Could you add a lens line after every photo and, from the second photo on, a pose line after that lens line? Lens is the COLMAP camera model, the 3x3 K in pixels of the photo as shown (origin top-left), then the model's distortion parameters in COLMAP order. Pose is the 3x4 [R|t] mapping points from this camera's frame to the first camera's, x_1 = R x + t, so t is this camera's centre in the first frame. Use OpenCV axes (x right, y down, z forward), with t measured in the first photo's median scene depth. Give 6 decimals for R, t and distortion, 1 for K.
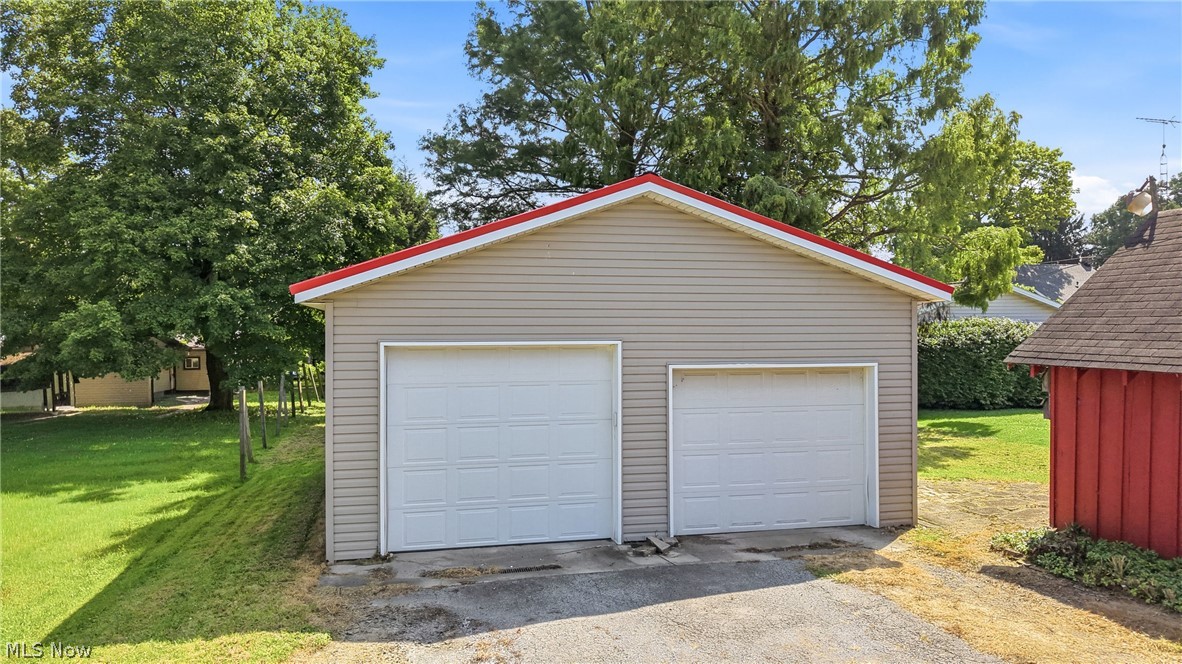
lens RADIAL K [[793.6, 0, 591.0], [0, 793.6, 332.0], [0, 0, 1]] dist [0.033267, -0.040292]
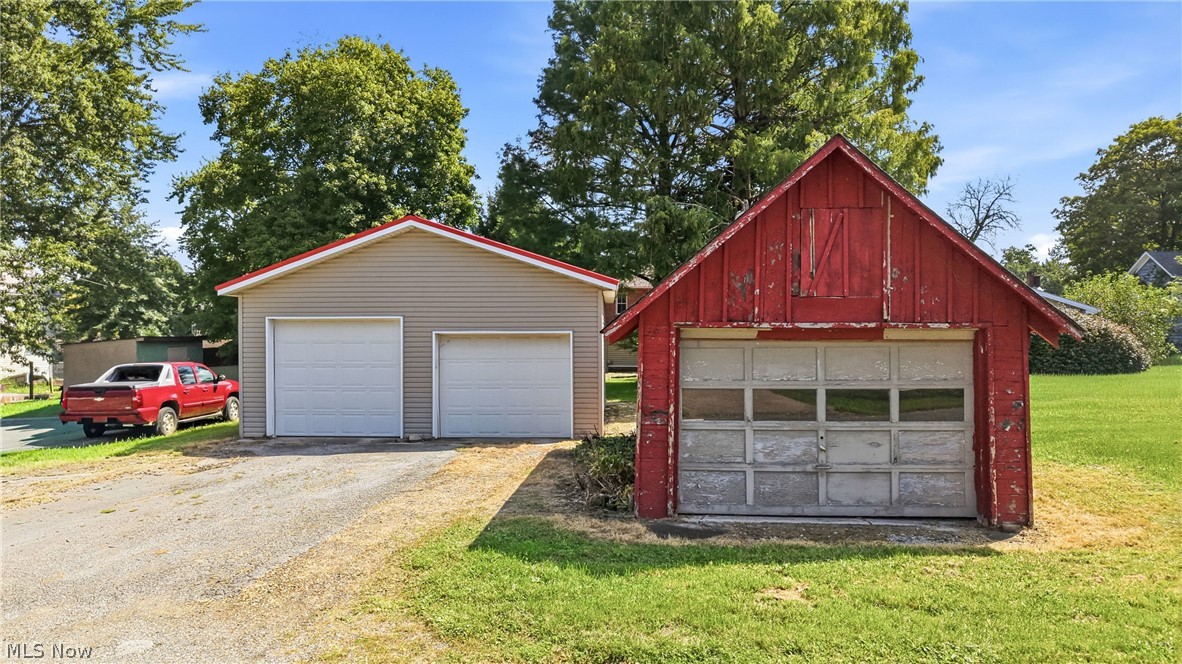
lens RADIAL K [[793.6, 0, 591.0], [0, 793.6, 332.0], [0, 0, 1]] dist [0.033267, -0.040292]
pose [[0.954545, 0.001567, -0.298061, 0.368880], [-0.001891, 0.999998, -0.000798, 0.018135], [0.298060, 0.001325, 0.954546, -0.187017]]
